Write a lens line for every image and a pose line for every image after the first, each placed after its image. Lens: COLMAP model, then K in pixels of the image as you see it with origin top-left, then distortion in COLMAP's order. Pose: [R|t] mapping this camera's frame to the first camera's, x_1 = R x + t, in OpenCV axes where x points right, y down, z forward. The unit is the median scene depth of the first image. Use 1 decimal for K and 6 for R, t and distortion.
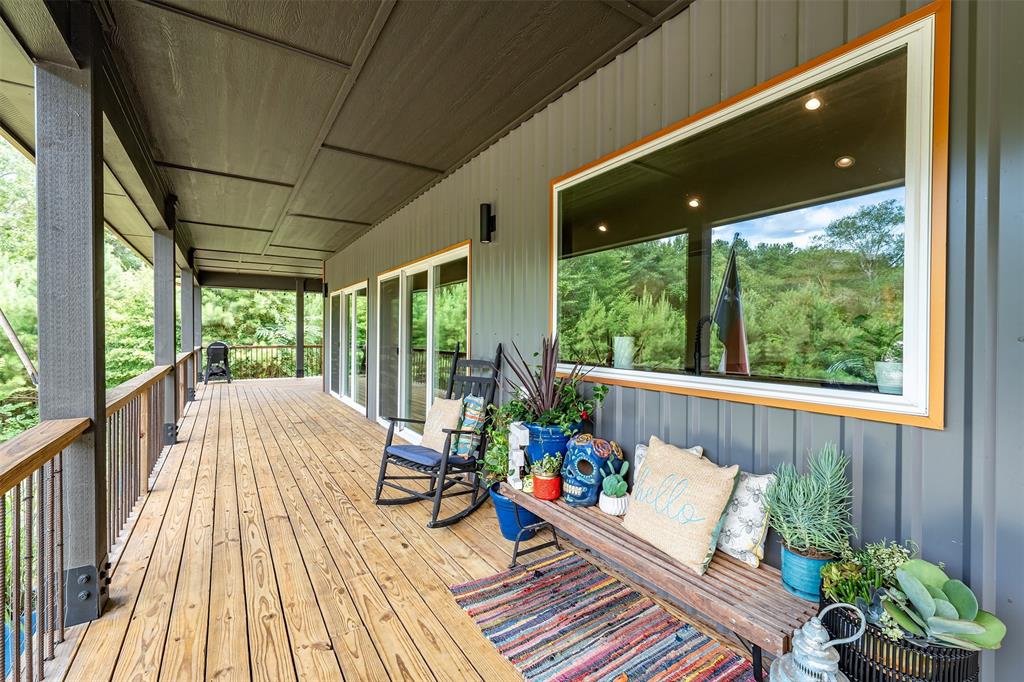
lens RADIAL K [[428.7, 0, 512.0], [0, 428.7, 338.2], [0, 0, 1]] dist [0.008004, -0.000148]
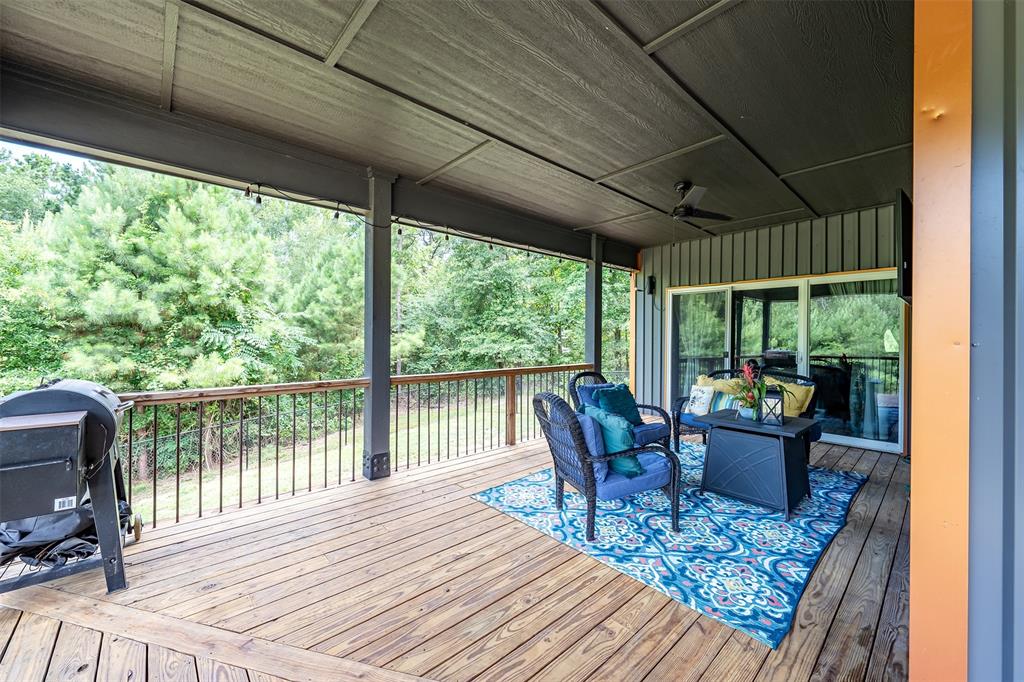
lens RADIAL K [[399.7, 0, 511.4], [0, 399.7, 340.0], [0, 0, 1]] dist [-0.000048, 0.000373]
pose [[0.989142, -0.002679, 0.146936, -0.258725], [0.003331, 0.999986, -0.004194, -0.005687], [-0.146923, 0.004638, 0.989137, 0.400749]]
